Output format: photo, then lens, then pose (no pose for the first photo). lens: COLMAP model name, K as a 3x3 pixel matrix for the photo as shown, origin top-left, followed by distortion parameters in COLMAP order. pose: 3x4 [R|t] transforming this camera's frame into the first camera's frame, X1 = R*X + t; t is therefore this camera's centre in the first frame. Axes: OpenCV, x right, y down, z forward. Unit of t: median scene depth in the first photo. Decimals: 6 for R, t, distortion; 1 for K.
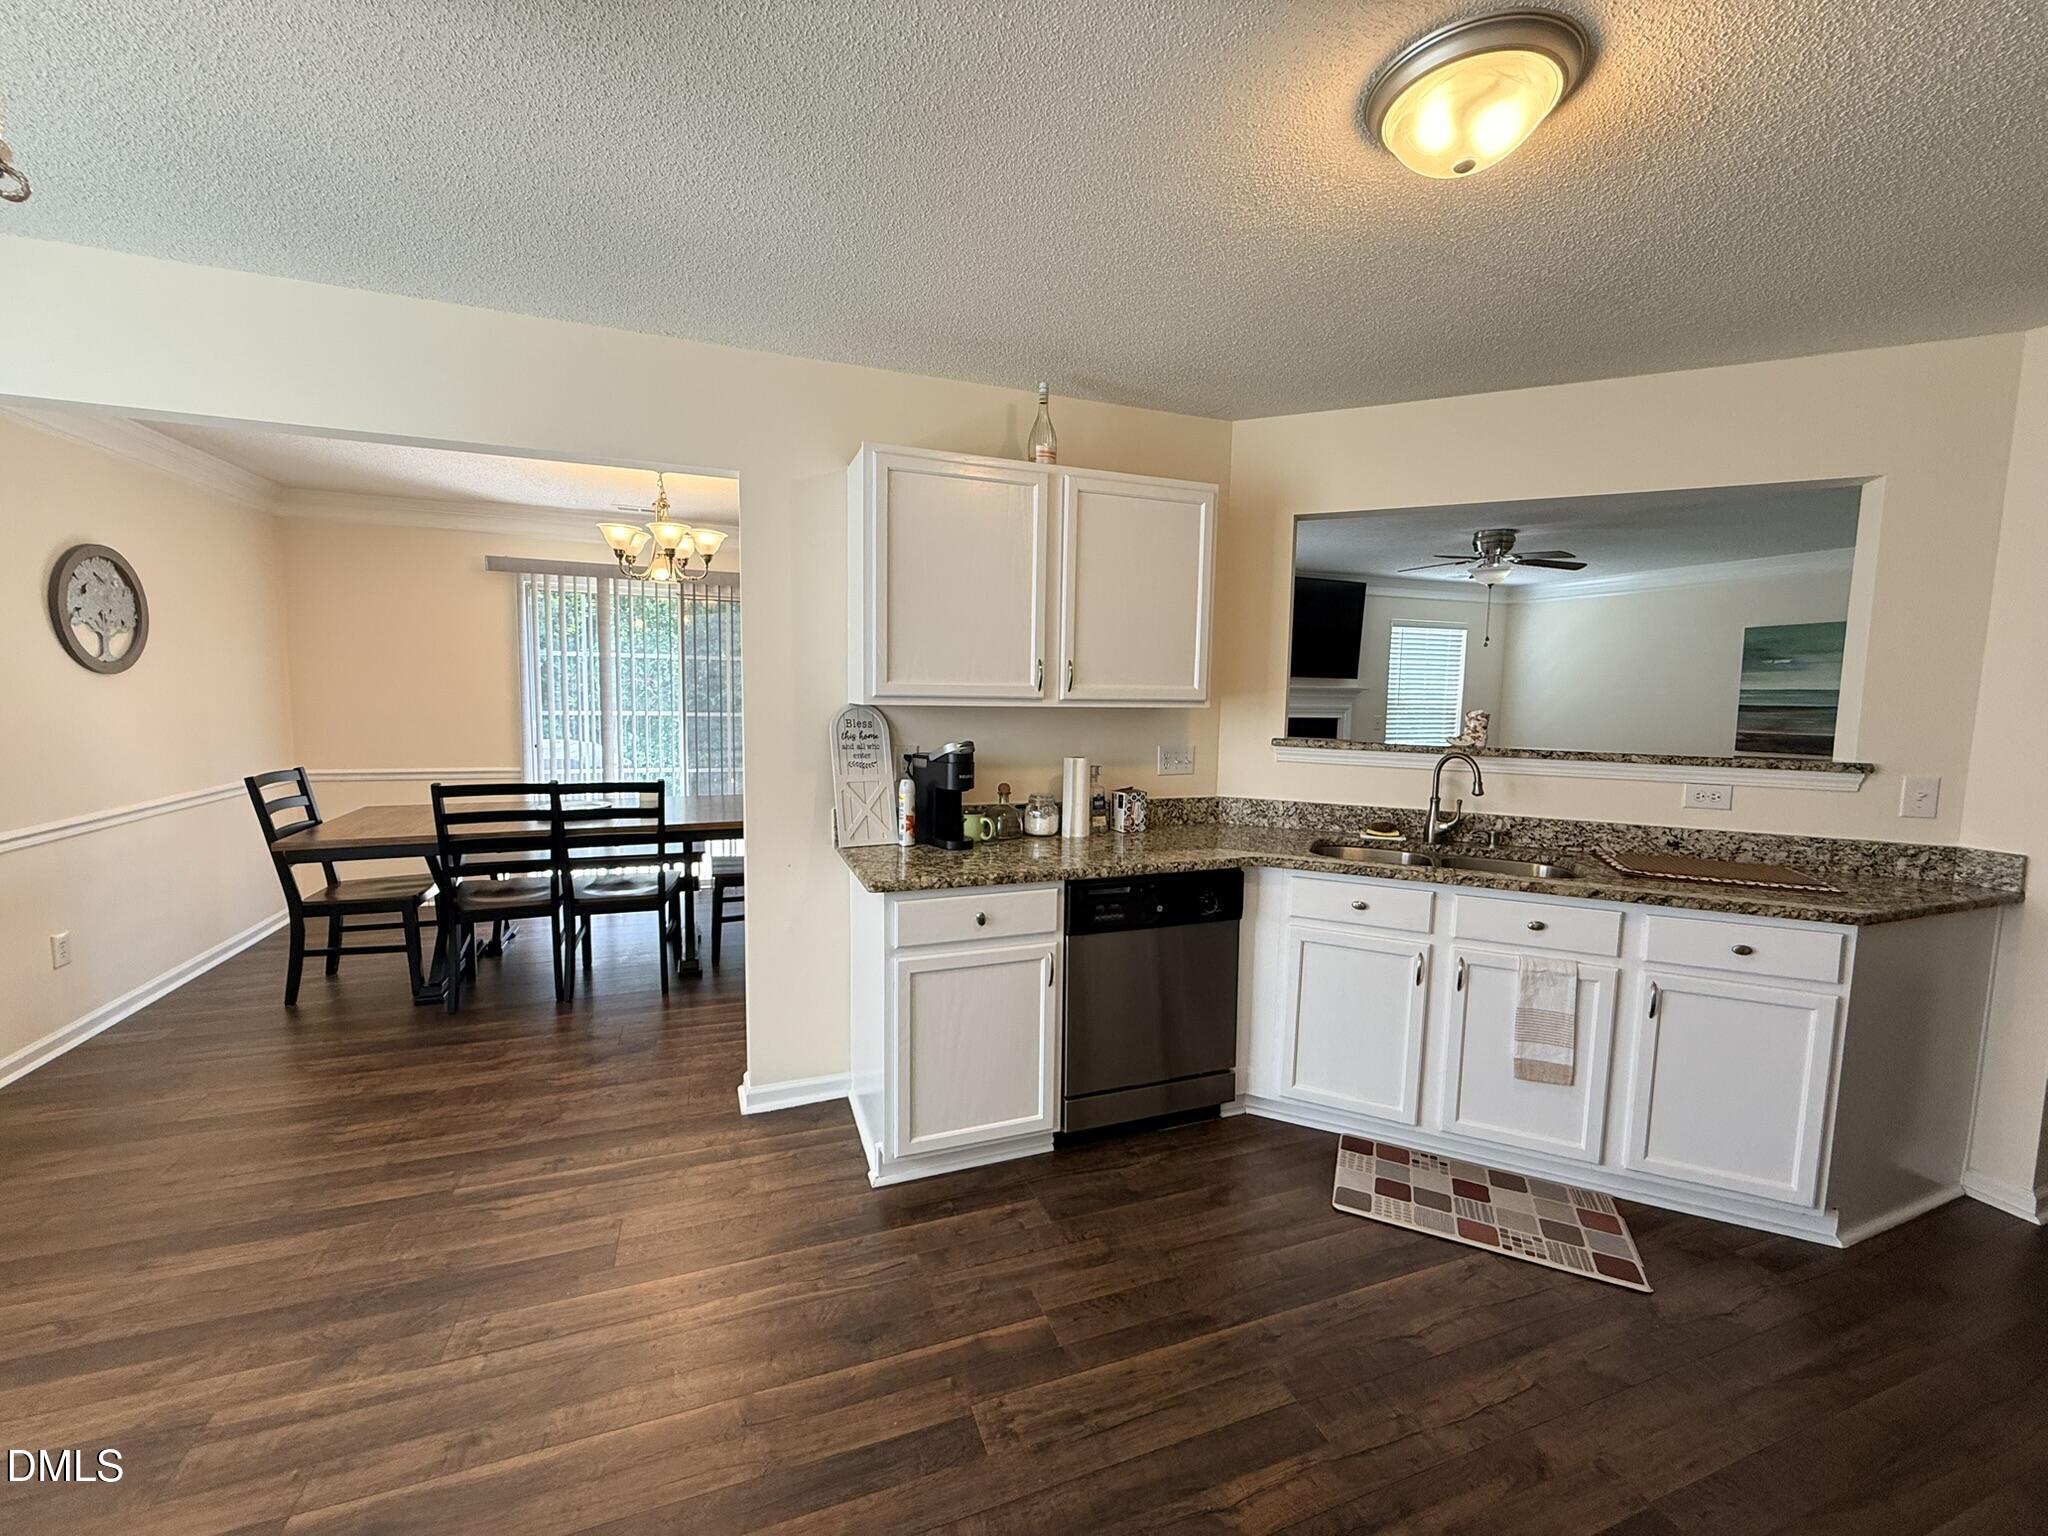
lens RADIAL K [[820.9, 0, 1019.9], [0, 820.9, 768.3], [0, 0, 1]] dist [0.000985, -0.000071]
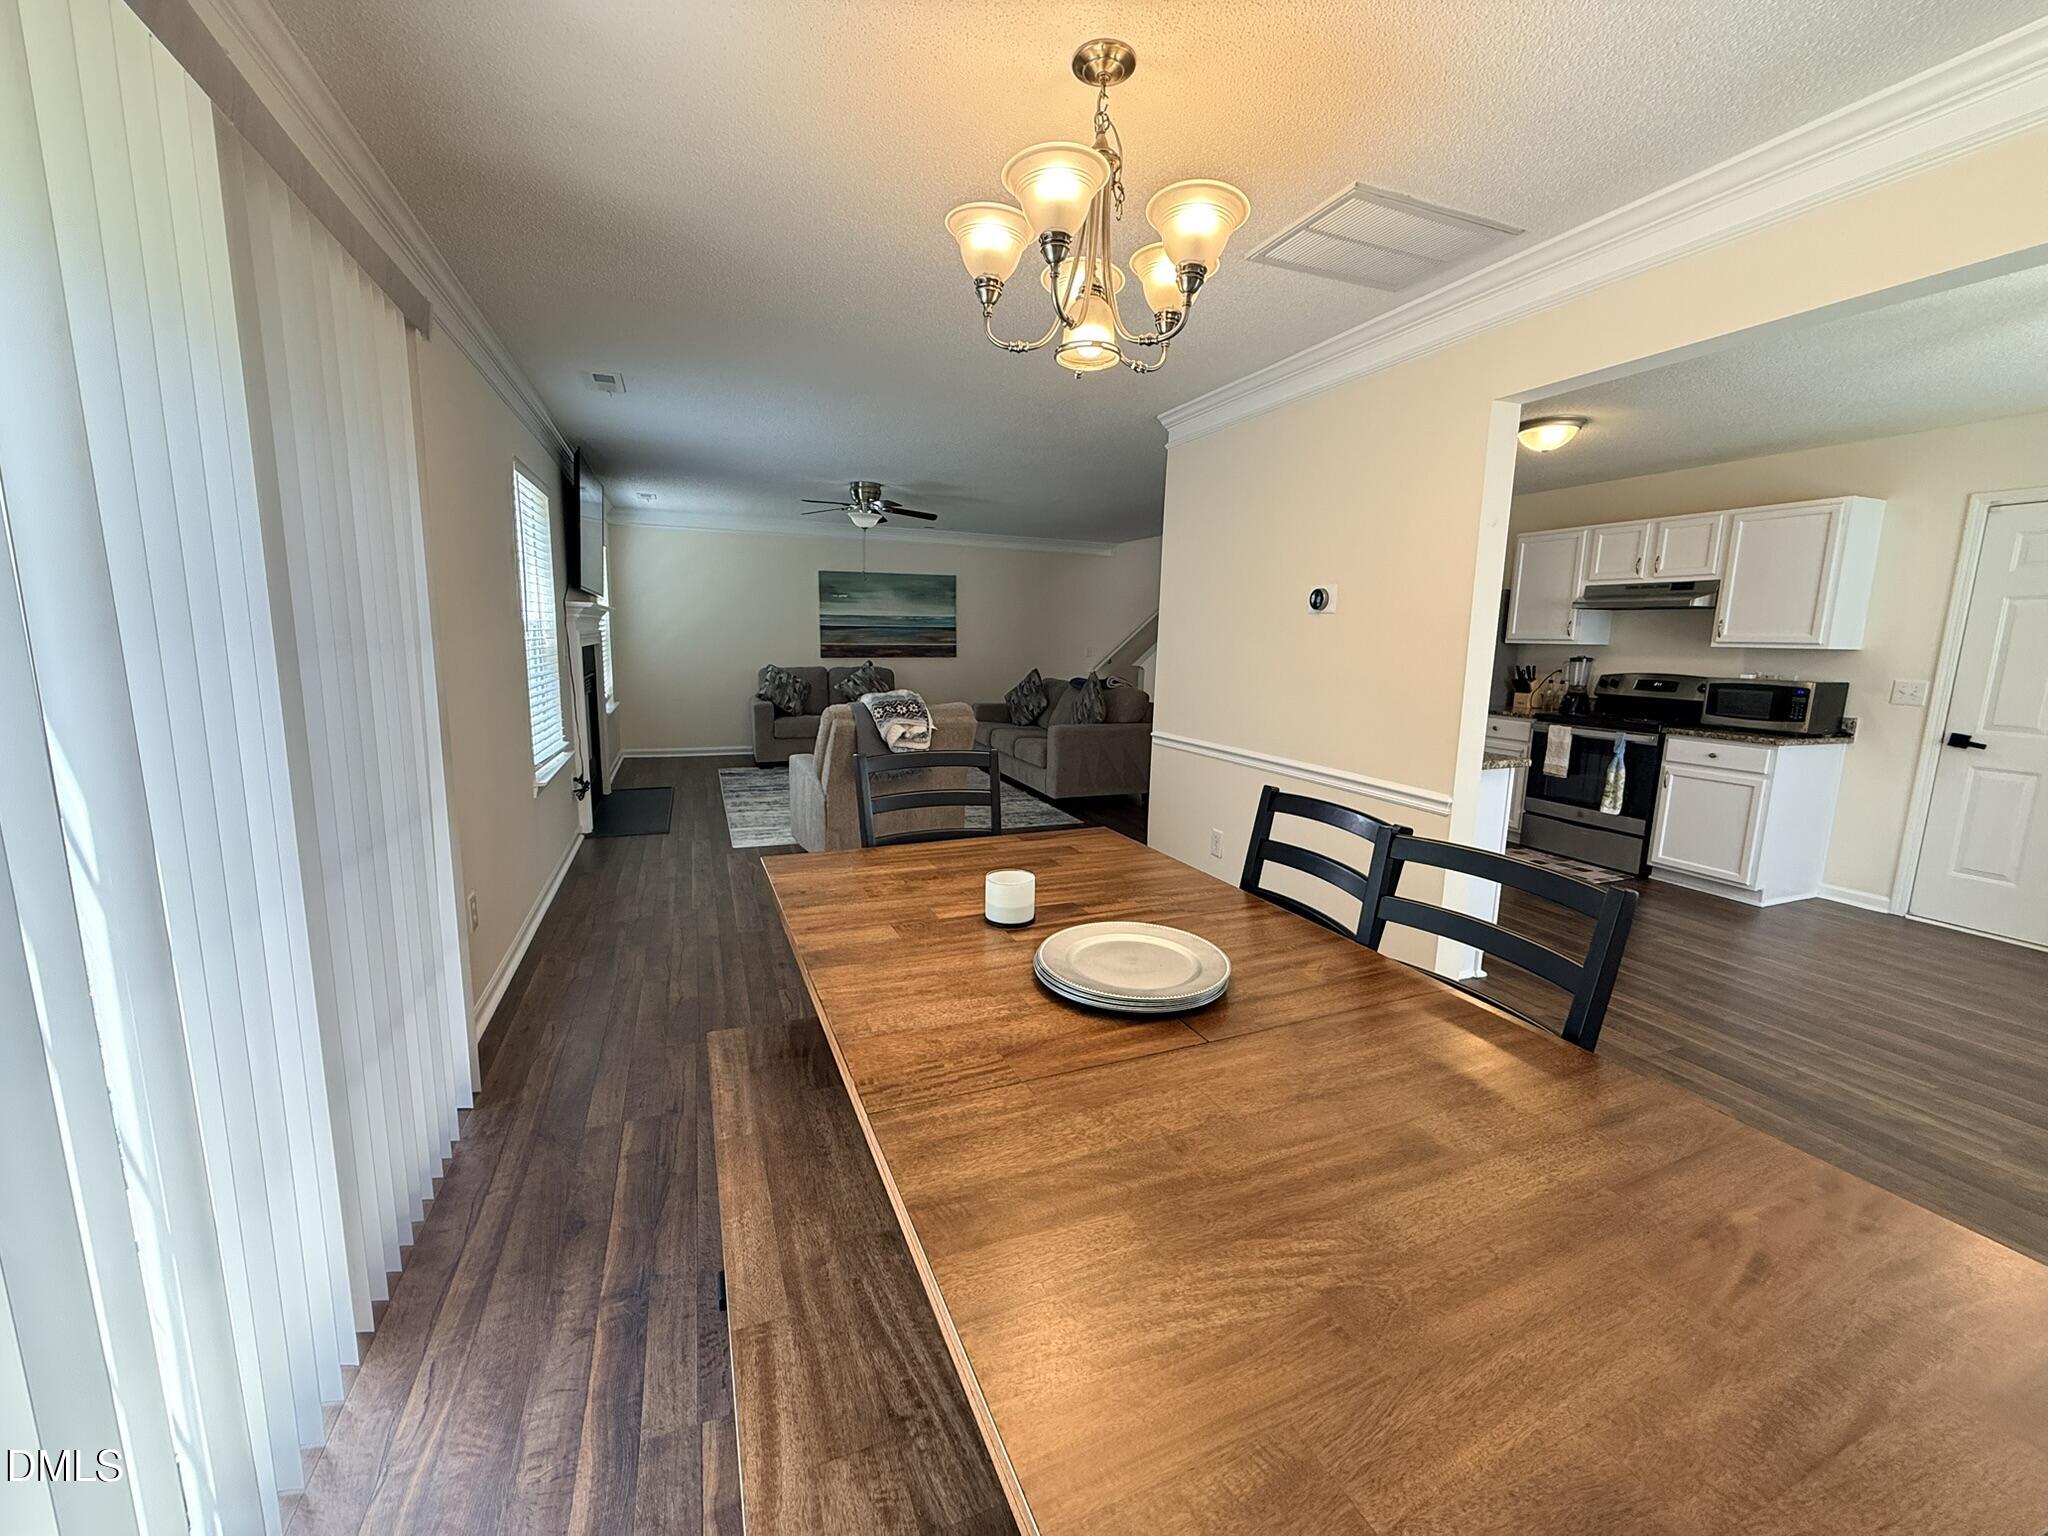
lens RADIAL K [[820.9, 0, 1024.0], [0, 820.9, 766.4], [0, 0, 1]] dist [0.000985, -0.000071]
pose [[-0.034447, -0.172032, 0.984489, -1.302523], [0.073336, 0.981983, 0.174160, -0.132558], [-0.996712, 0.078197, -0.021210, 1.568533]]
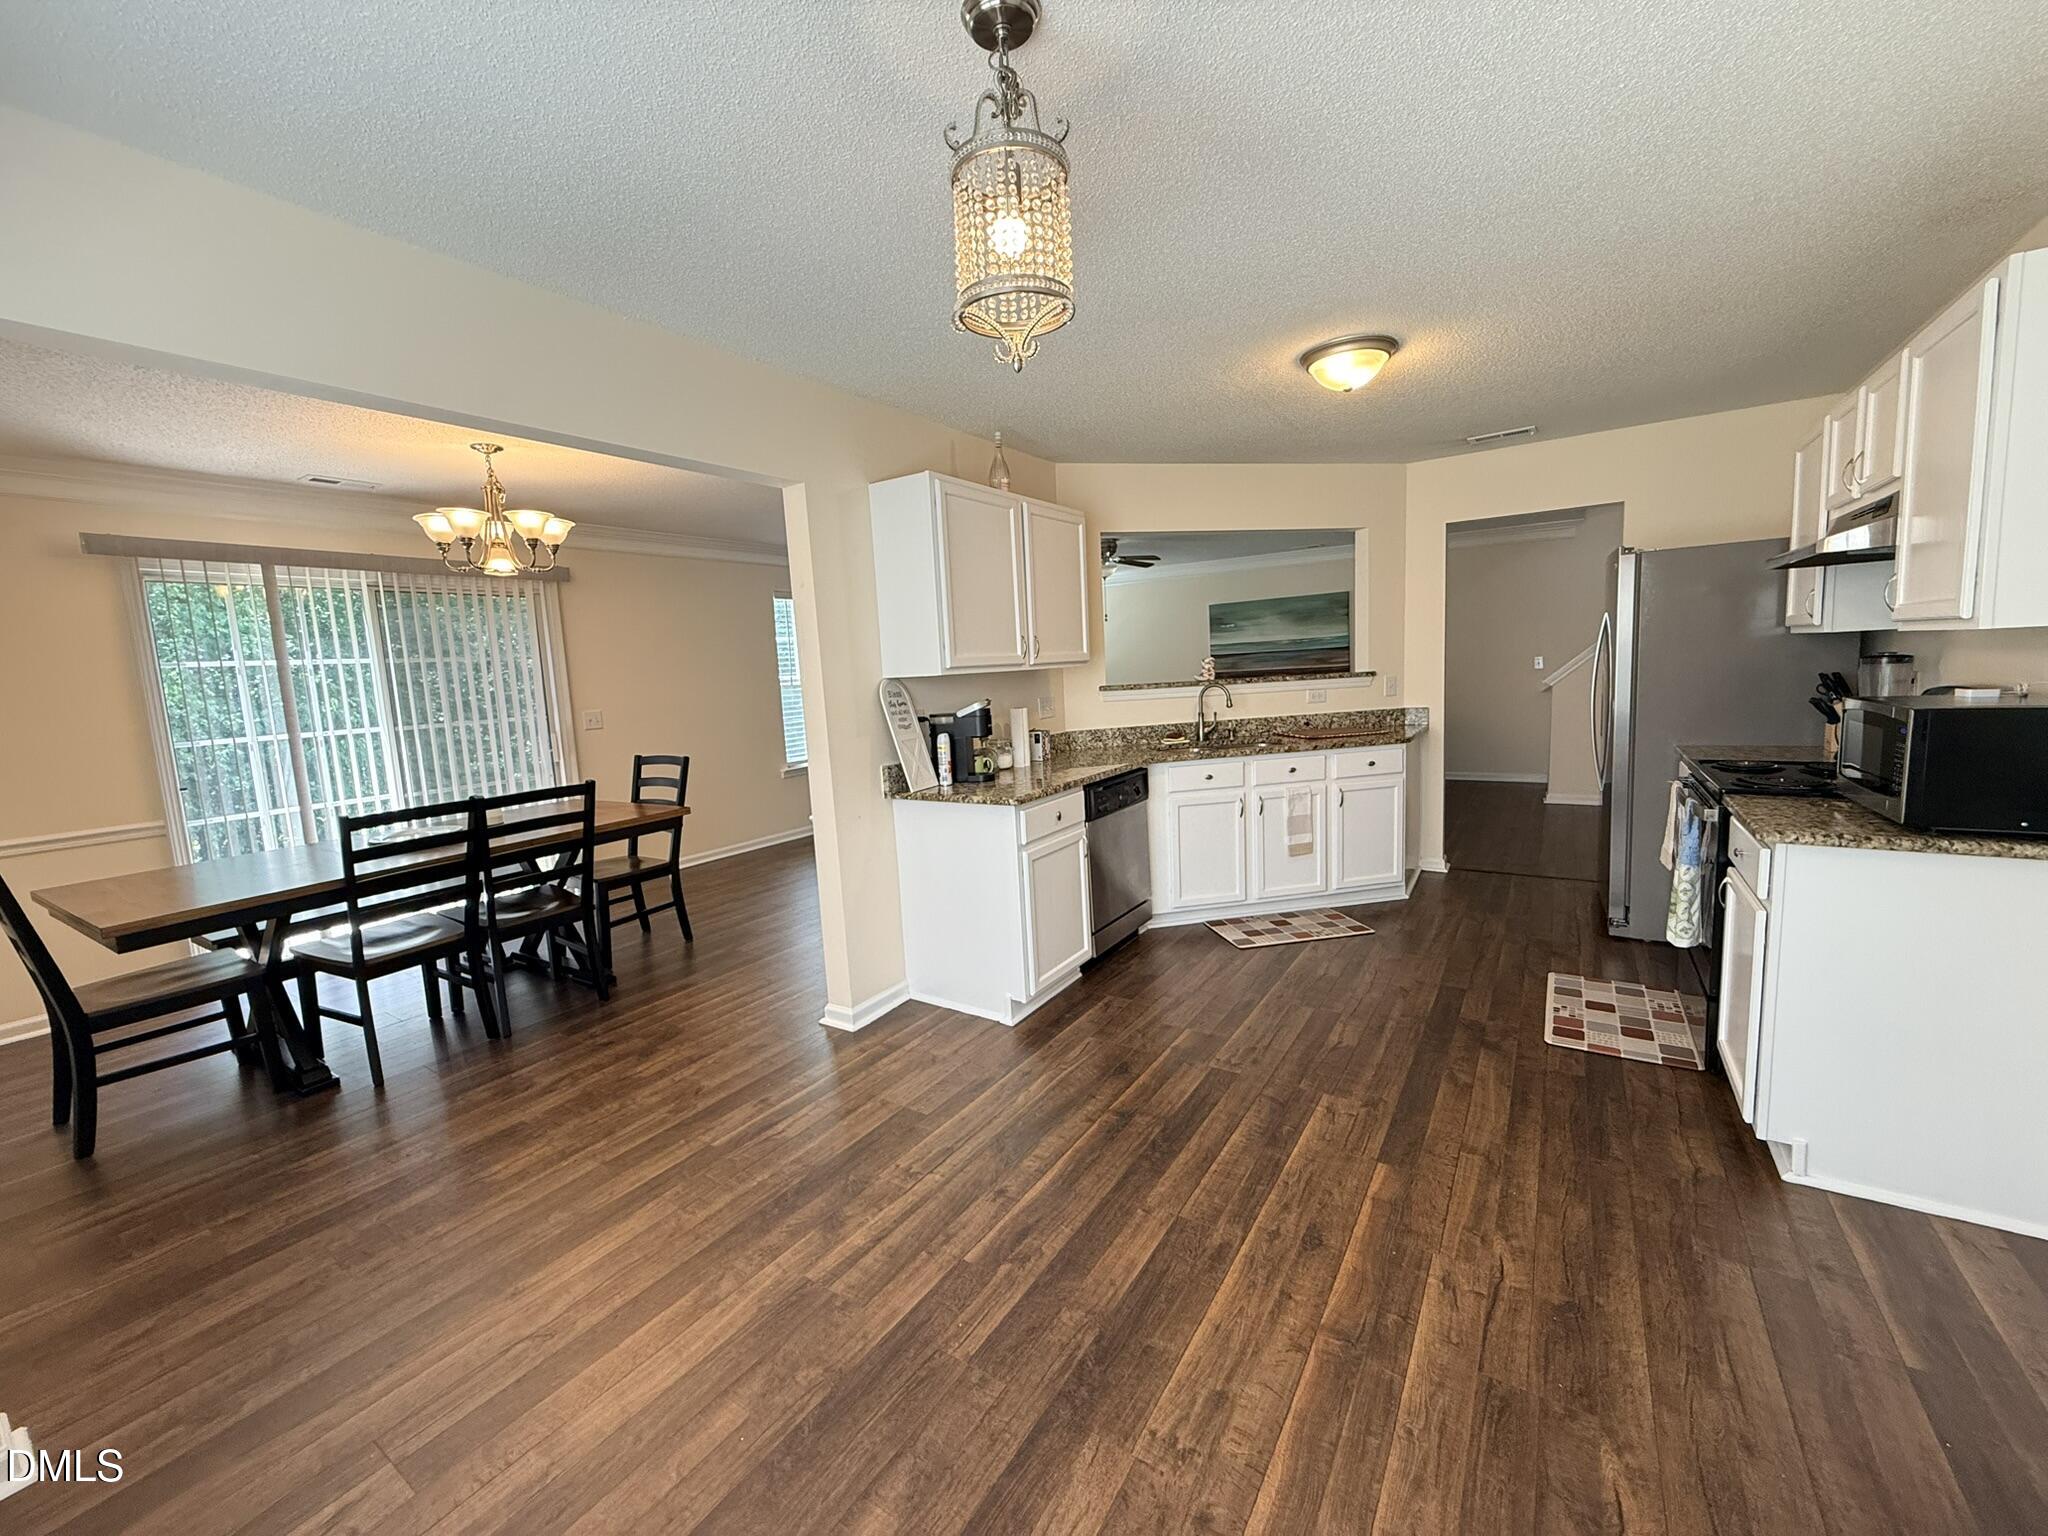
lens RADIAL K [[820.9, 0, 1022.1], [0, 820.9, 766.8], [0, 0, 1]] dist [0.000985, -0.000071]
pose [[0.801871, -0.131543, 0.582837, -0.791546], [0.122321, 0.990945, 0.055360, 0.008931], [-0.584842, 0.026902, 0.810701, -0.110874]]
